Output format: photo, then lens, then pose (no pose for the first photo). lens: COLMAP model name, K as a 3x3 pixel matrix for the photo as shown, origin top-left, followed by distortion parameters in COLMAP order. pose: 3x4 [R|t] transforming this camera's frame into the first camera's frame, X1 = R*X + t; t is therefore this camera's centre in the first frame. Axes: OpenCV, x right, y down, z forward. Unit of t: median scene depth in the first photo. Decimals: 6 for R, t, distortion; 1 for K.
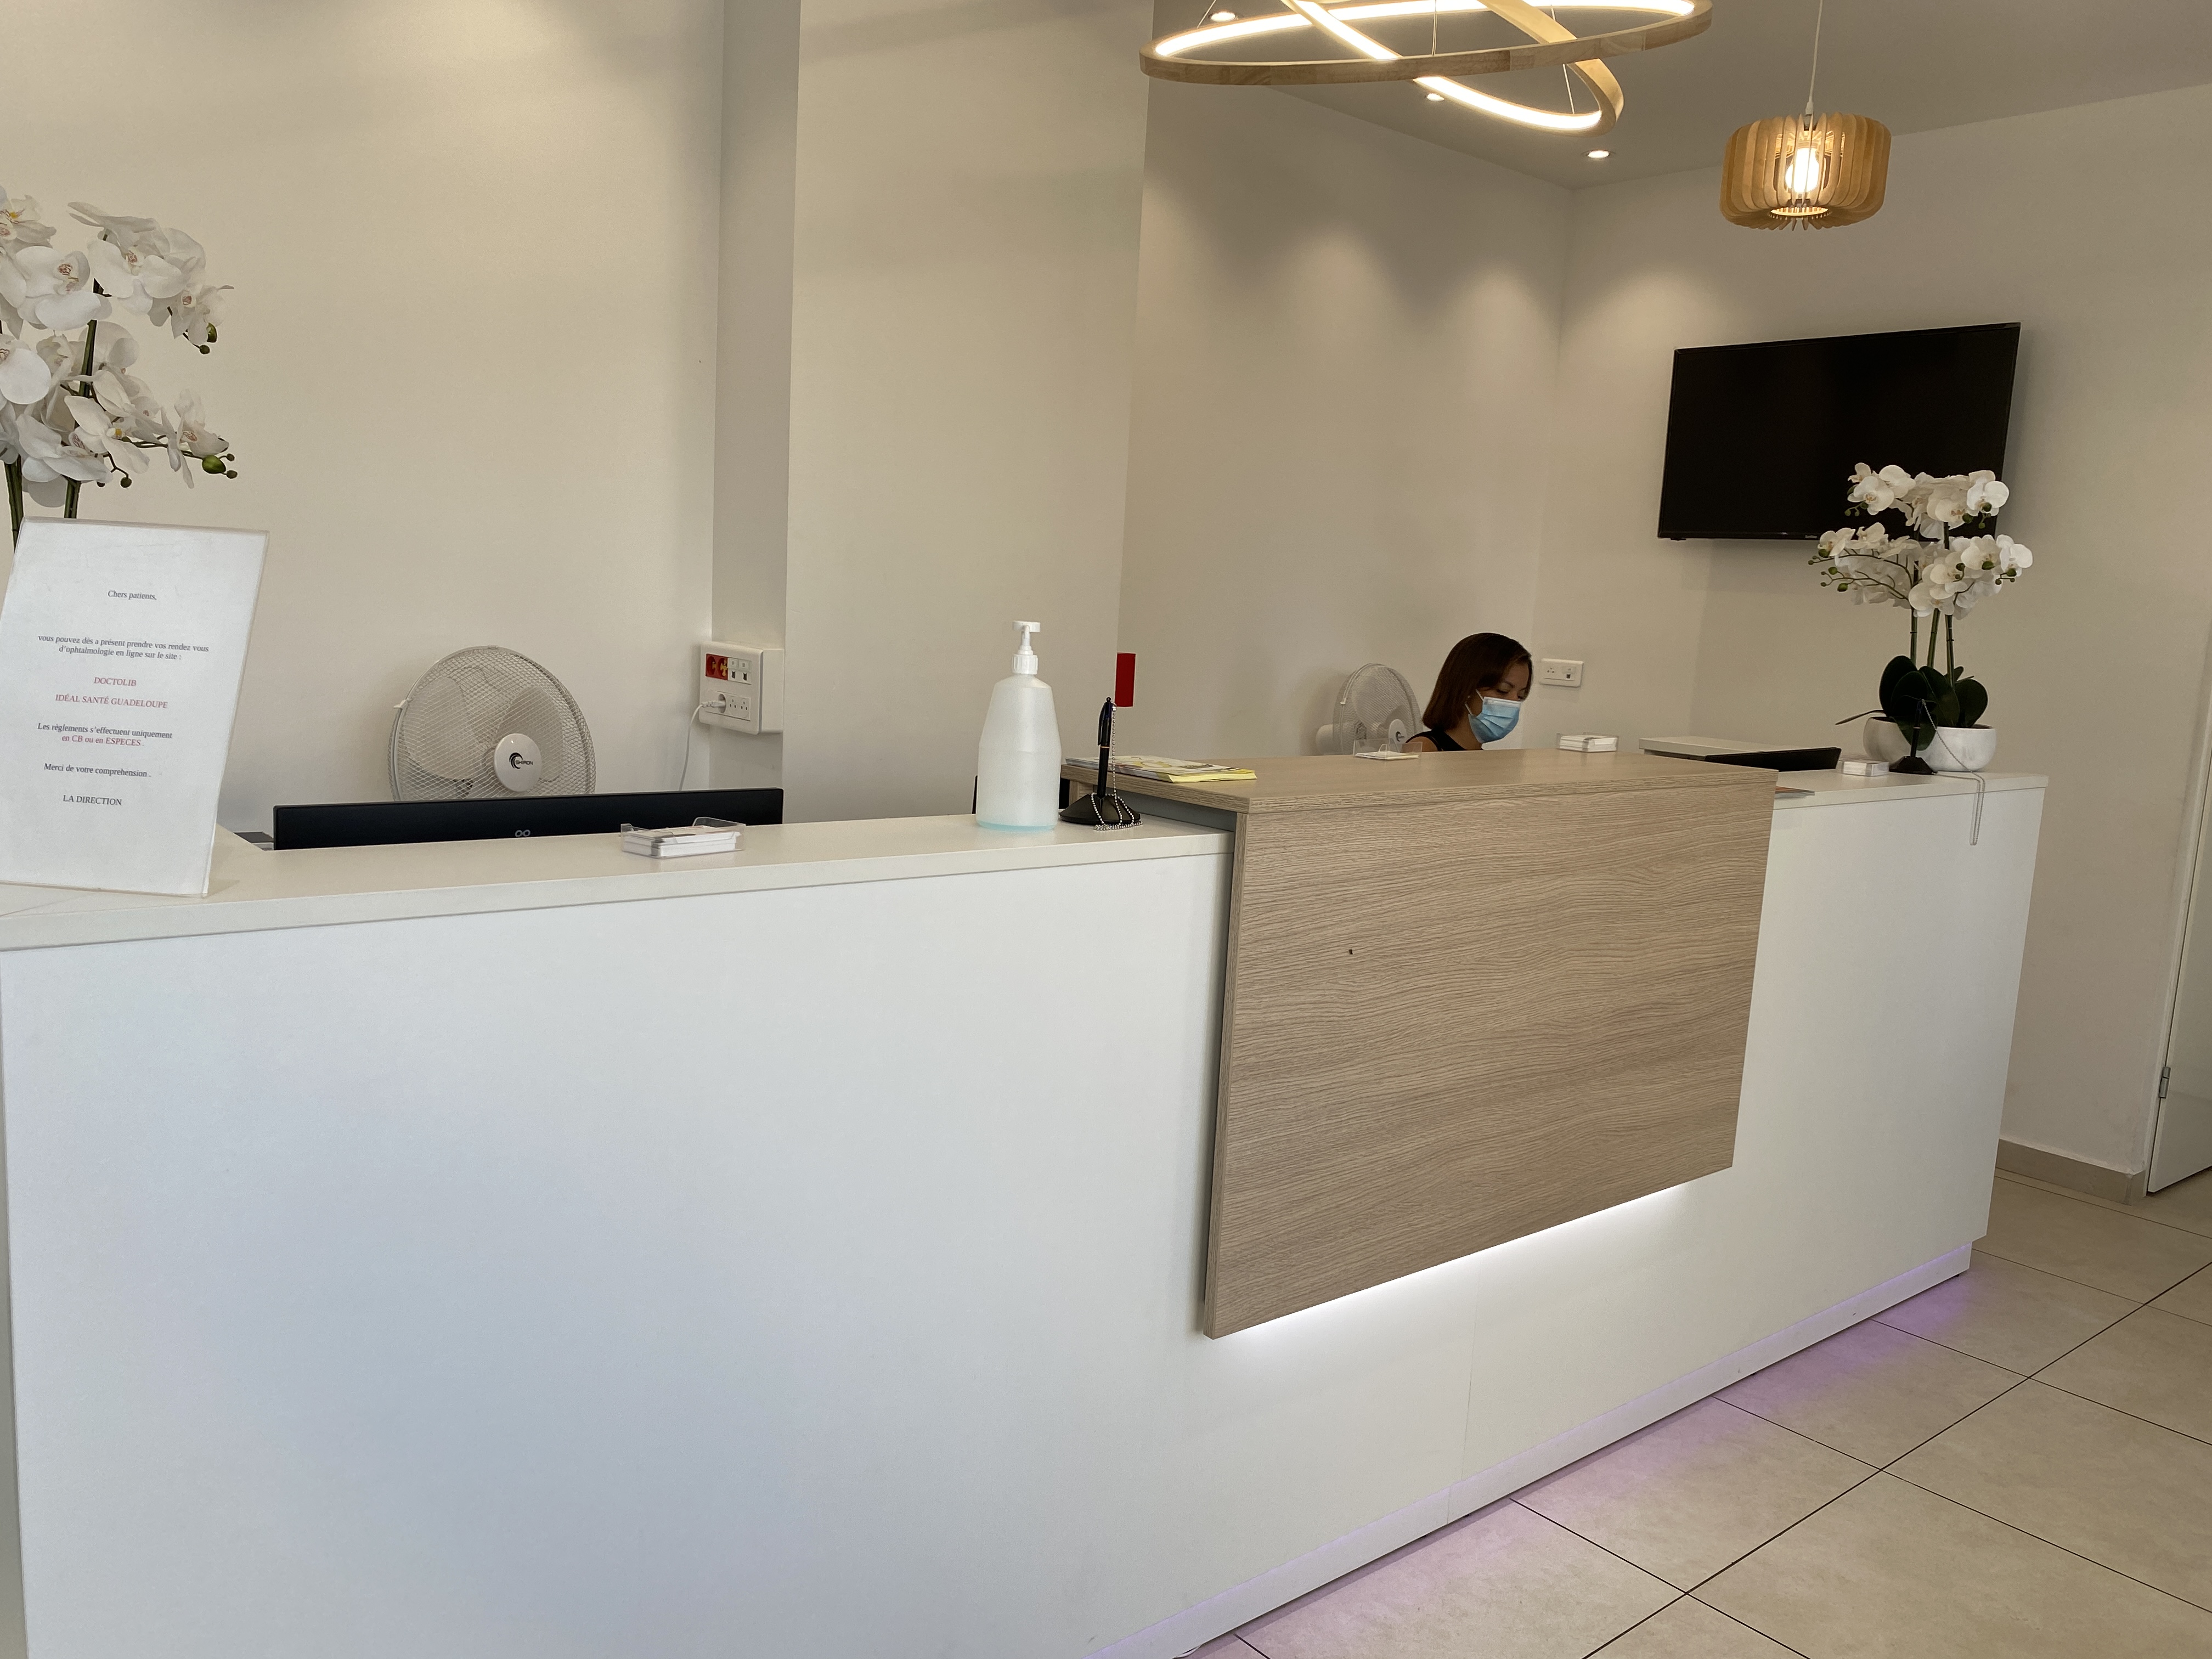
lens RADIAL K [[1693.6, 0, 1106.0], [0, 1693.6, 829.5], [0, 0, 1]] dist [-0.005886, -0.002867]
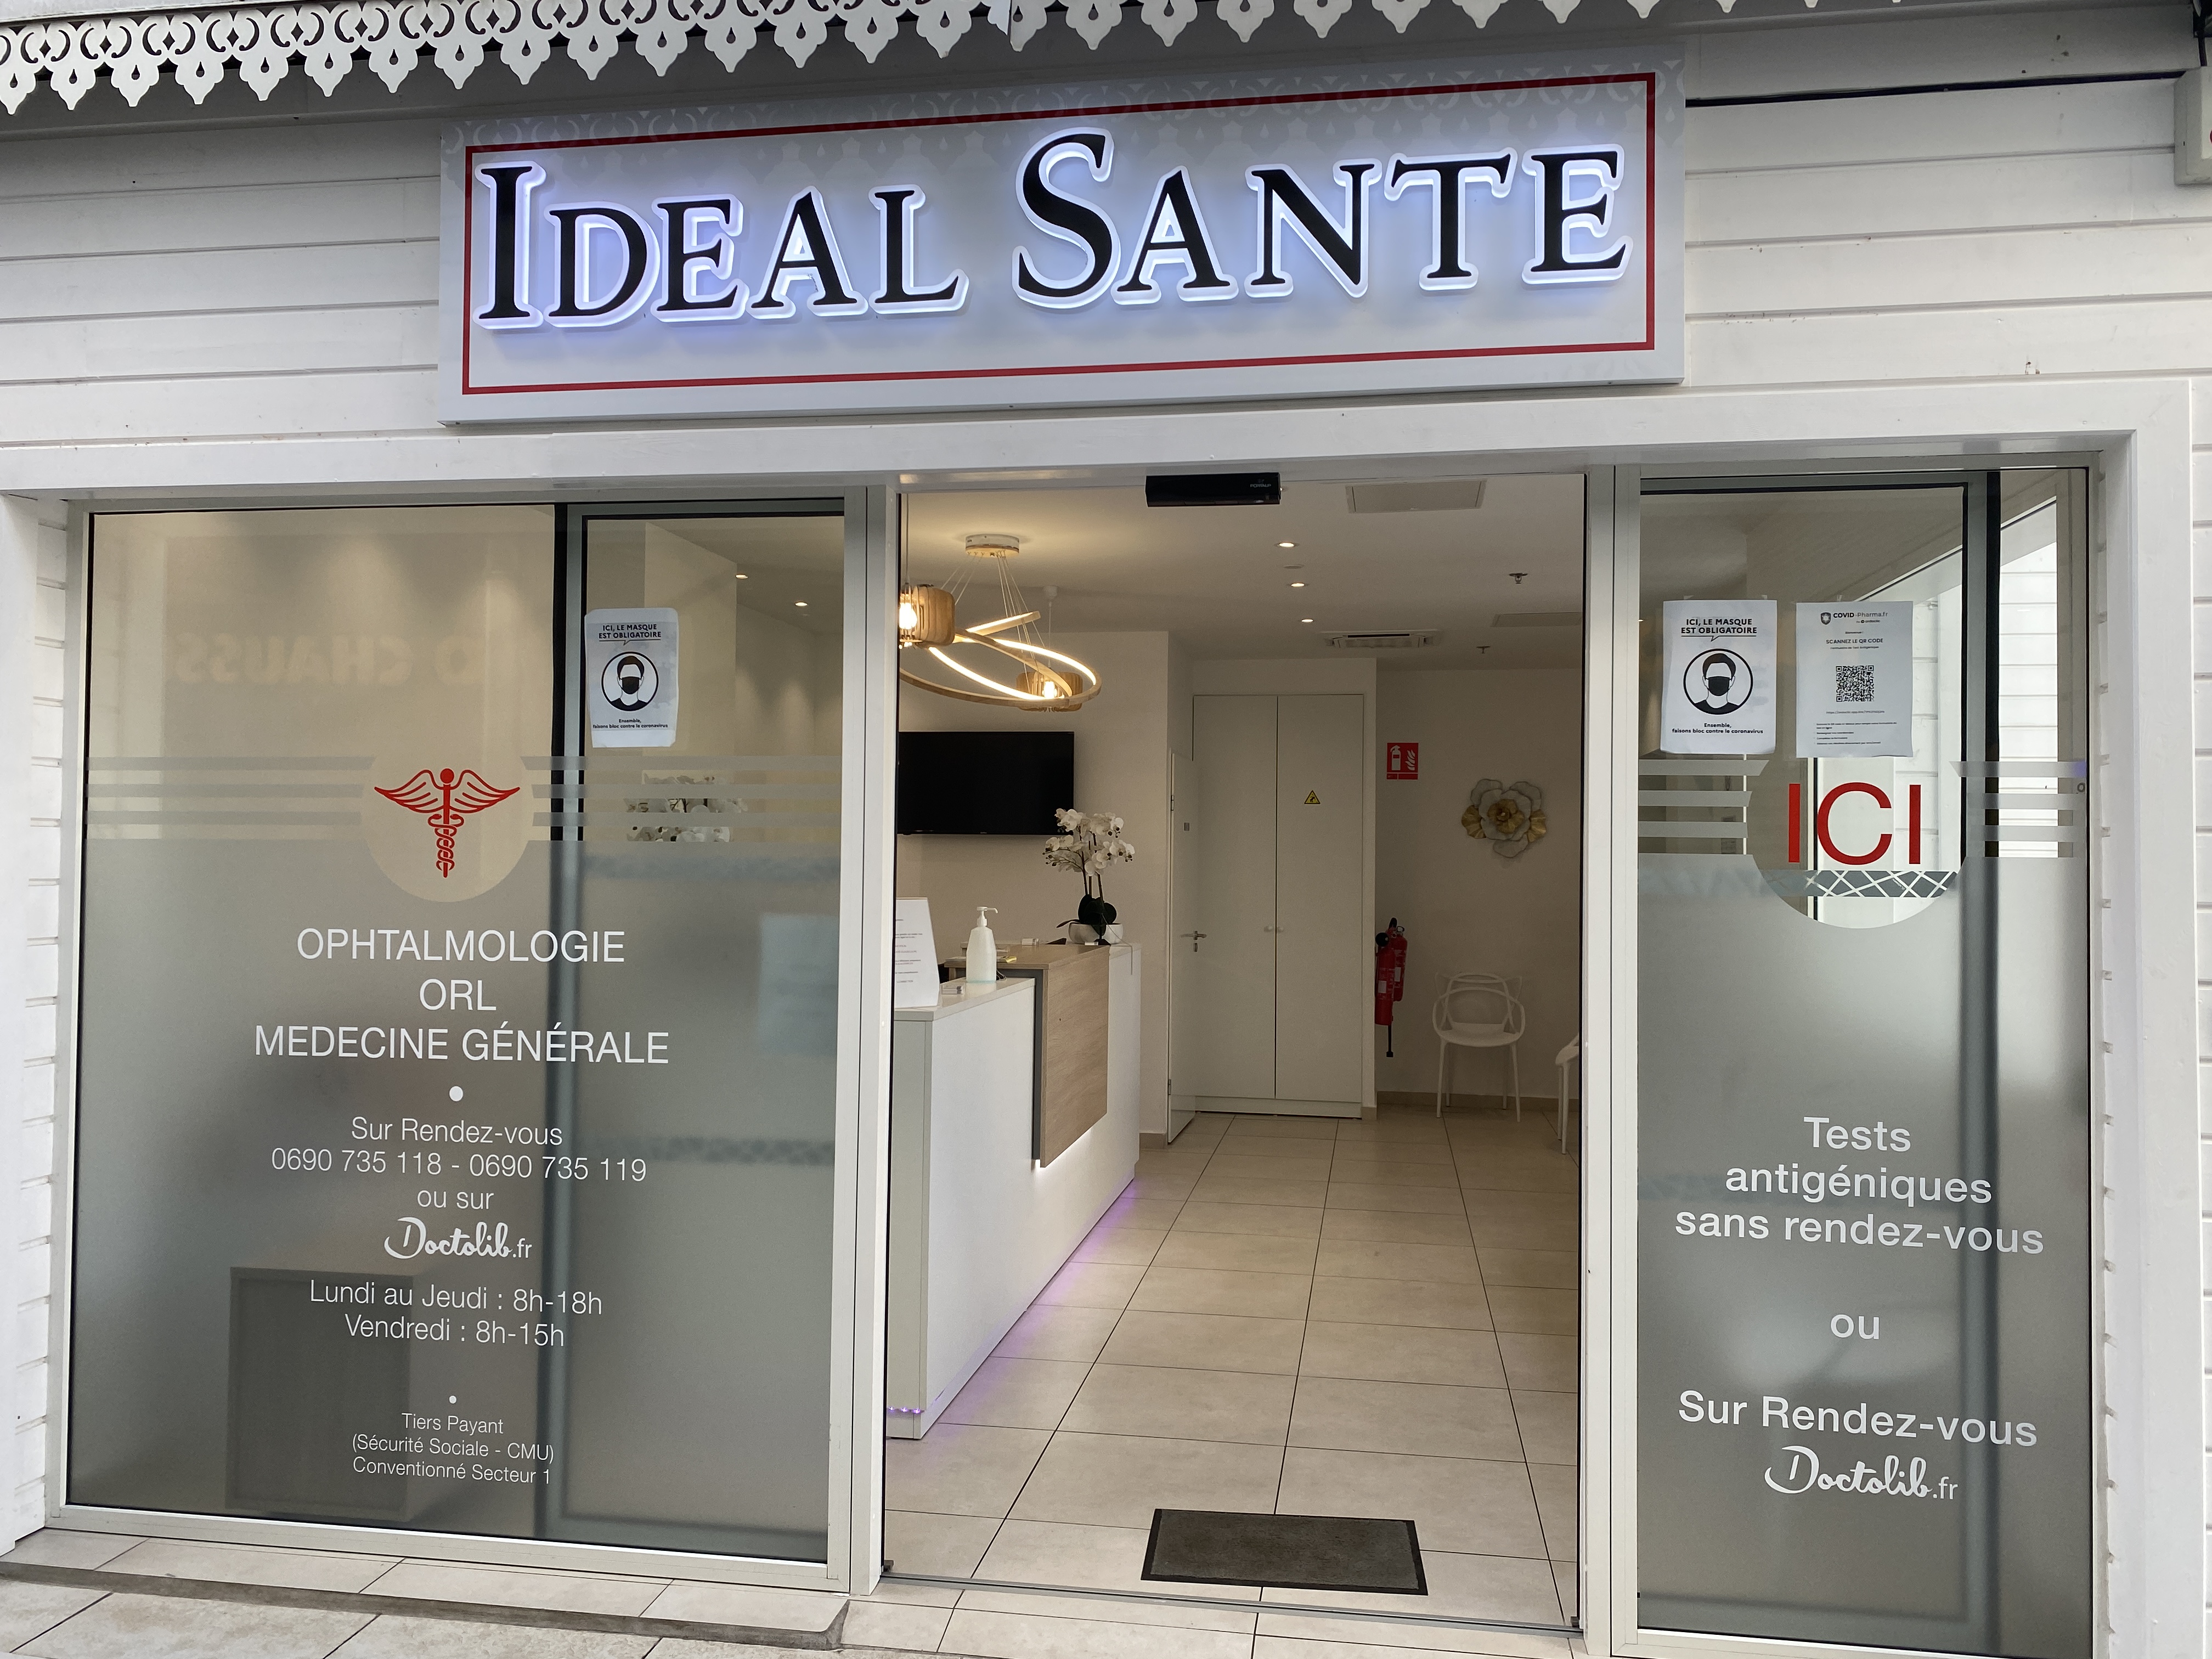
lens RADIAL K [[1677.9, 0, 1106.0], [0, 1677.9, 829.5], [0, 0, 1]] dist [0.001592, 0.000082]
pose [[0.755698, -0.037639, 0.653838, -0.937577], [0.125899, 0.988076, -0.088633, 0.011322], [-0.642706, 0.149298, 0.751425, -0.669745]]
